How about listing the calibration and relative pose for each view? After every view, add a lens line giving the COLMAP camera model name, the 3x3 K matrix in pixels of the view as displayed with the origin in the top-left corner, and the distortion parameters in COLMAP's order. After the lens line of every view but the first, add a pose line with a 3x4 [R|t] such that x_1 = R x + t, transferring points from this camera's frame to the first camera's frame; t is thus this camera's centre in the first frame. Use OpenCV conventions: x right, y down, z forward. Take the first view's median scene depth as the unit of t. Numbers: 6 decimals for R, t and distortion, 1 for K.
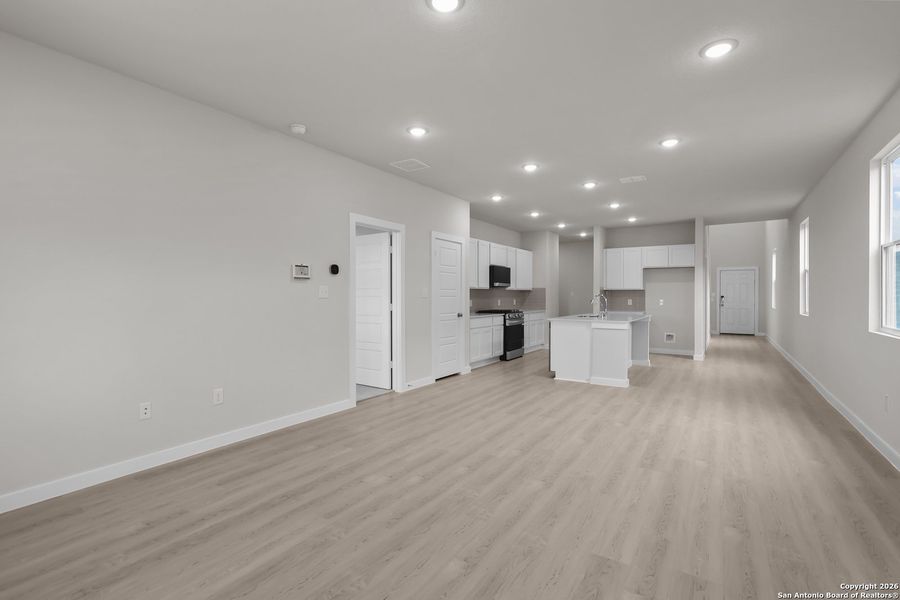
lens RADIAL K [[416.8, 0, 450.0], [0, 416.8, 300.0], [0, 0, 1]] dist [0.001591, -0.000078]
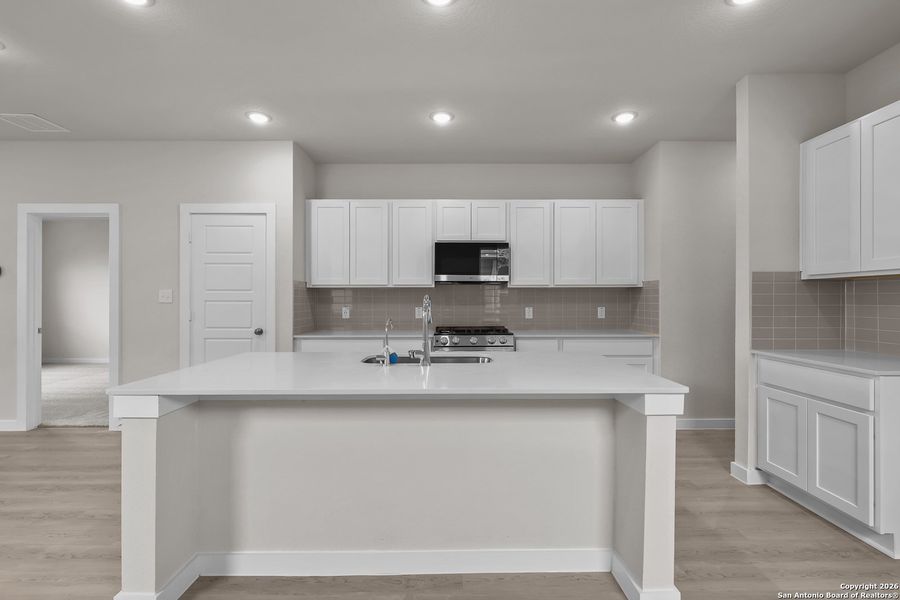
lens RADIAL K [[416.8, 0, 450.0], [0, 416.8, 300.0], [0, 0, 1]] dist [0.001591, -0.000078]
pose [[0.545611, -0.006798, -0.838011, 0.925908], [-0.005722, 0.999914, -0.011837, -0.006122], [0.838019, 0.011254, 0.545525, 1.219176]]
